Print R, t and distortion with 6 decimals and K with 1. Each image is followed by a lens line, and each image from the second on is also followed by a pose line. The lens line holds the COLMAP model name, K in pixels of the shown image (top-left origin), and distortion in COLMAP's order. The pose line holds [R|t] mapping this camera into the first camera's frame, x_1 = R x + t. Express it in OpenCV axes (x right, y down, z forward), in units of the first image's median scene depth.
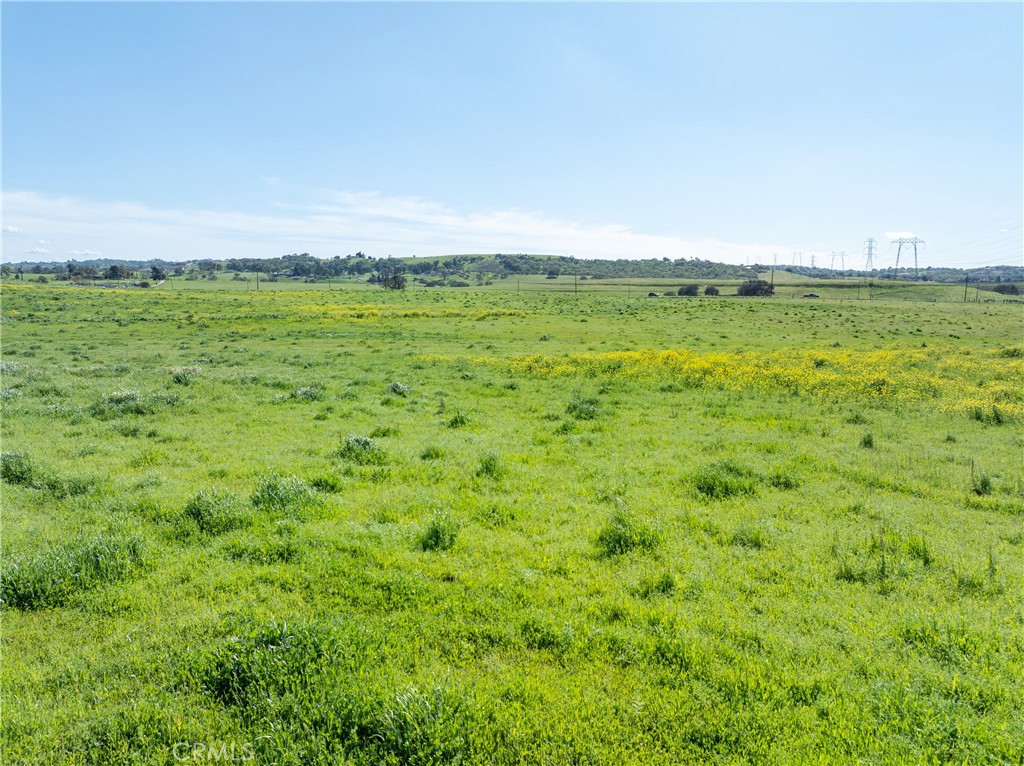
lens RADIAL K [[719.0, 0, 515.6], [0, 719.0, 385.3], [0, 0, 1]] dist [-0.043061, 0.010193]
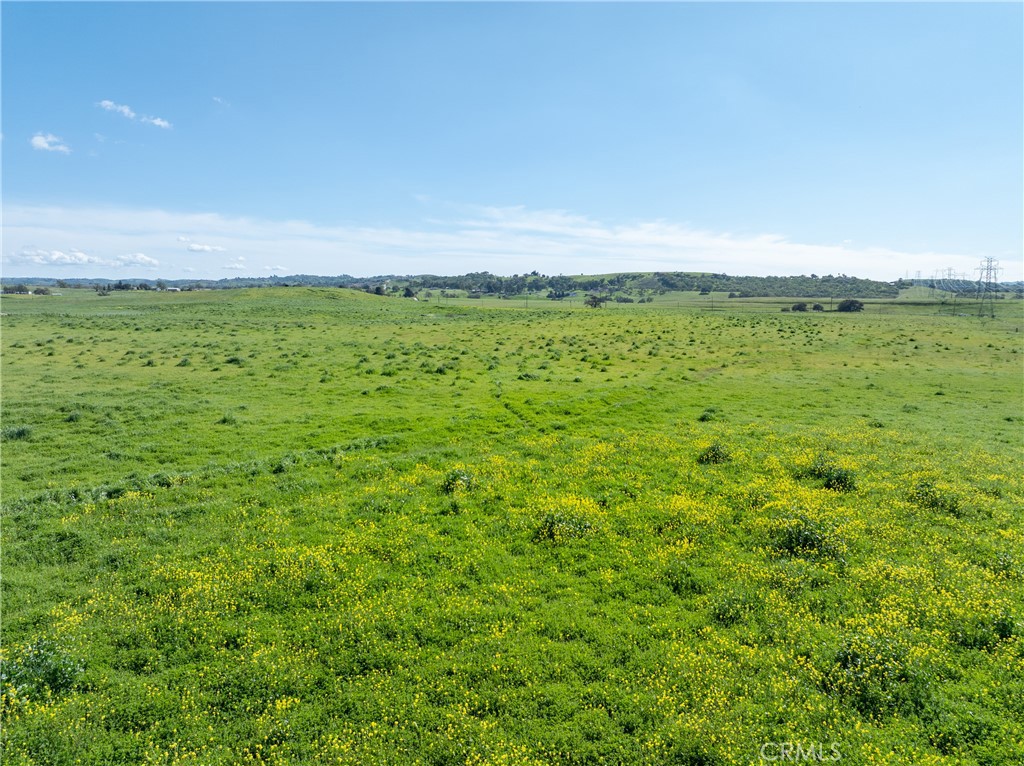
lens RADIAL K [[719.0, 0, 508.3], [0, 719.0, 382.1], [0, 0, 1]] dist [-0.043061, 0.010193]
pose [[0.977901, 0.023831, -0.207708, -0.014248], [-0.028381, 0.999418, -0.018950, 0.018797], [0.207135, 0.024426, 0.978007, -0.154763]]
